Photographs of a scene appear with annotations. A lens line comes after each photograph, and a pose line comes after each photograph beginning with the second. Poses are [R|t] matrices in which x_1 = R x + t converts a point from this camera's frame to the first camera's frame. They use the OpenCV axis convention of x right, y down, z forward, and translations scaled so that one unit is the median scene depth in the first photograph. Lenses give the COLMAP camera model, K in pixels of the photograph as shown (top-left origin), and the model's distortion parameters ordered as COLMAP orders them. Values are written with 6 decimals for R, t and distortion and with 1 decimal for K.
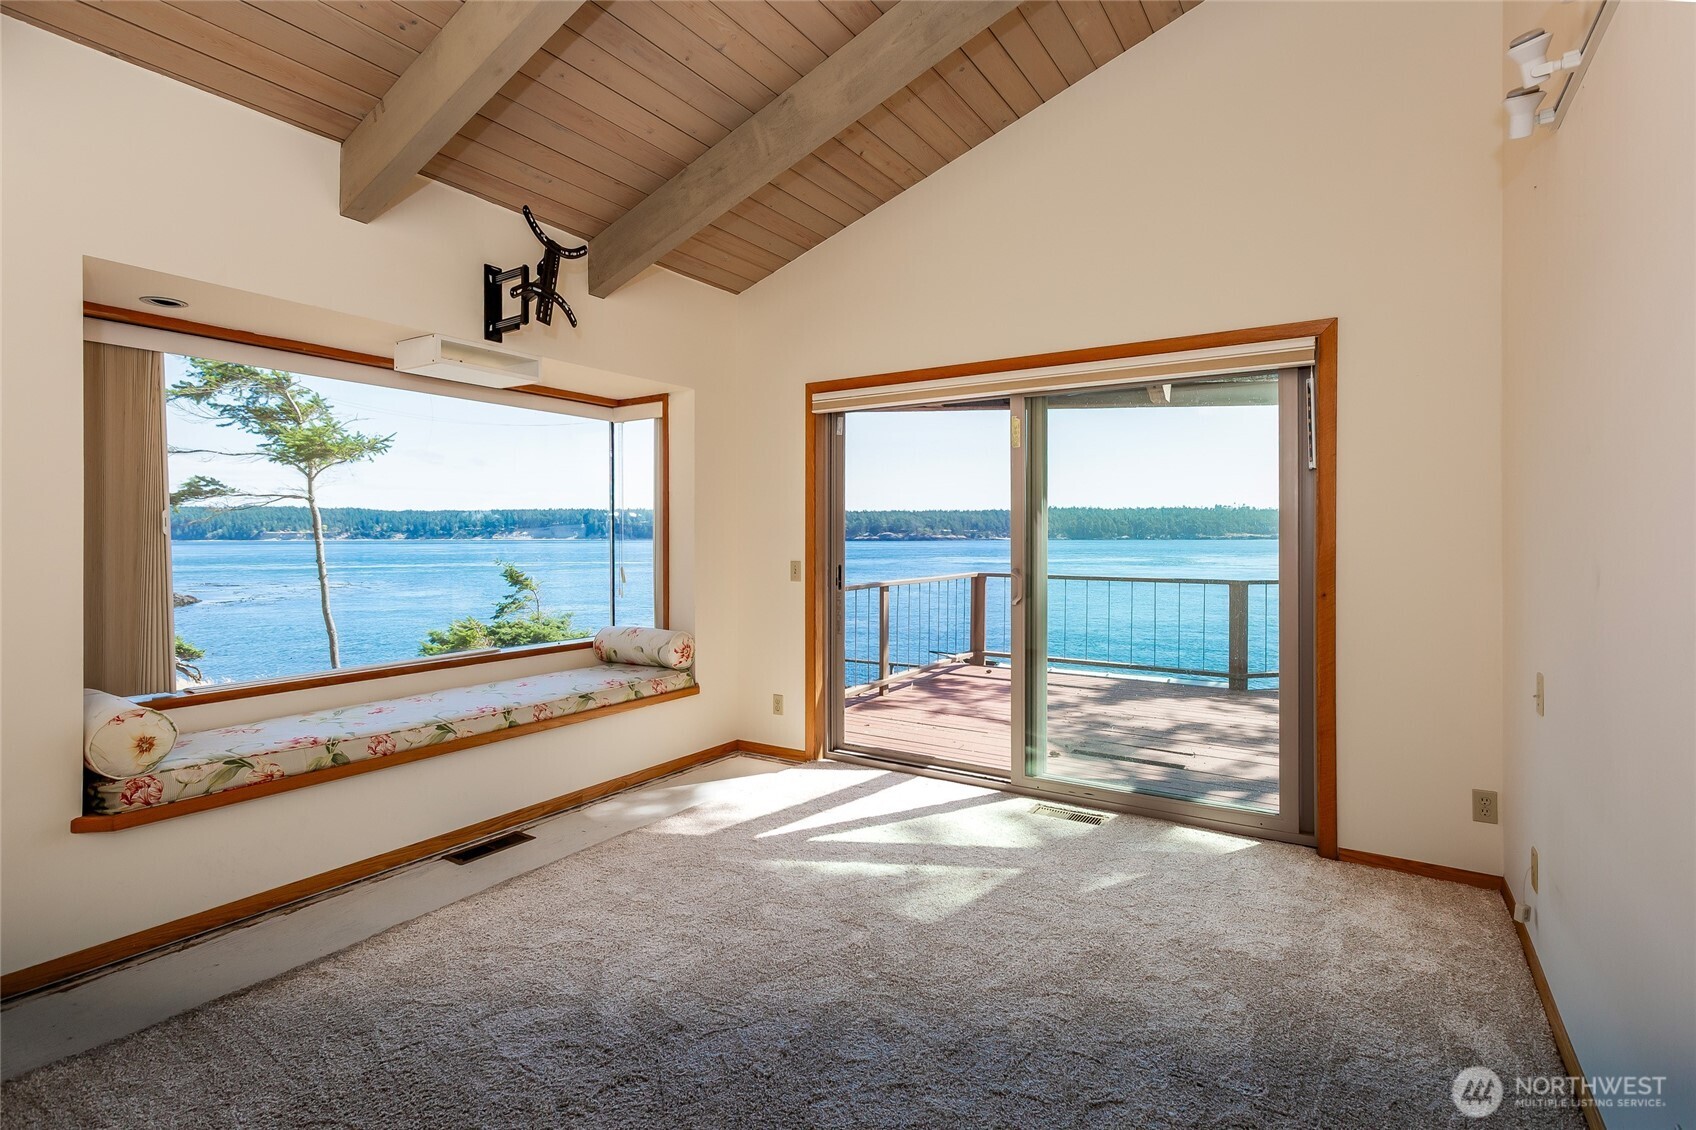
lens RADIAL K [[809.4, 0, 824.2], [0, 809.4, 539.1], [0, 0, 1]] dist [0.005225, 0.001240]
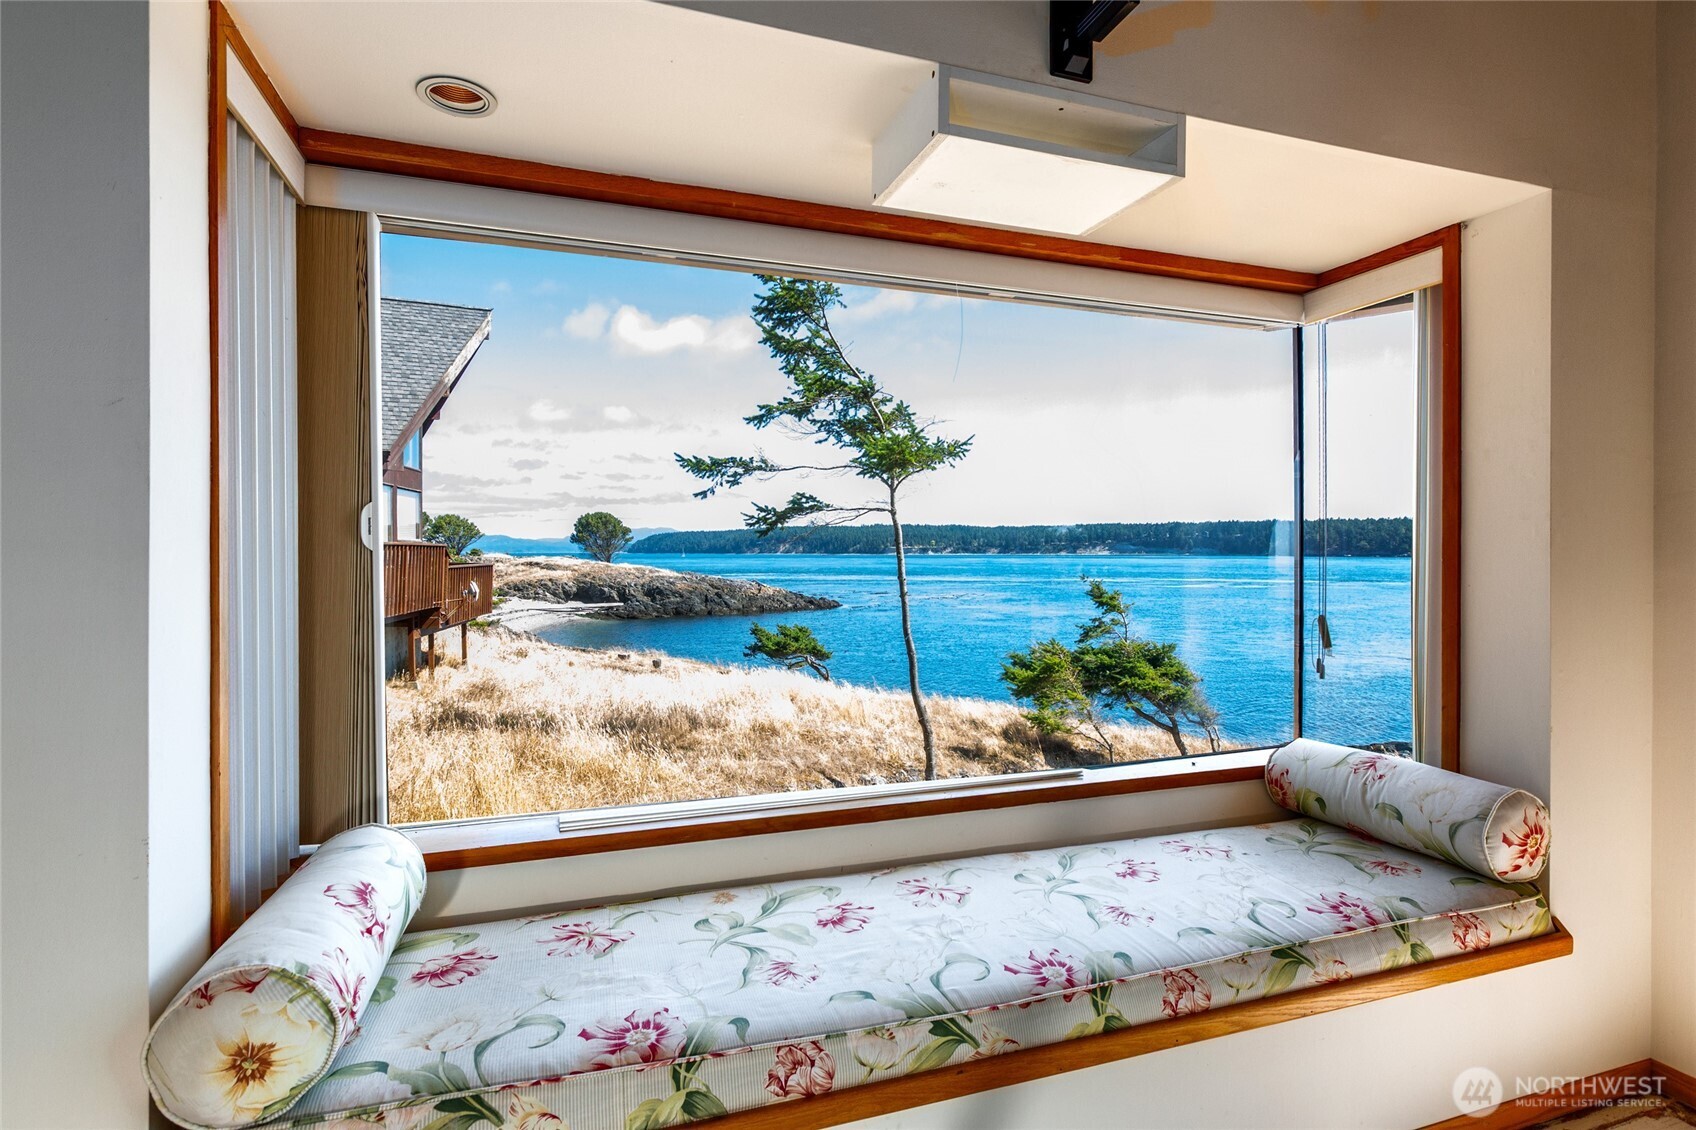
lens RADIAL K [[842.7, 0, 852.8], [0, 842.7, 557.6], [0, 0, 1]] dist [0.002115, 0.000628]
pose [[0.796936, 0.005646, -0.604038, -0.080255], [-0.002888, 0.999981, 0.005536, -0.001097], [0.604057, -0.002667, 0.796936, 0.200253]]
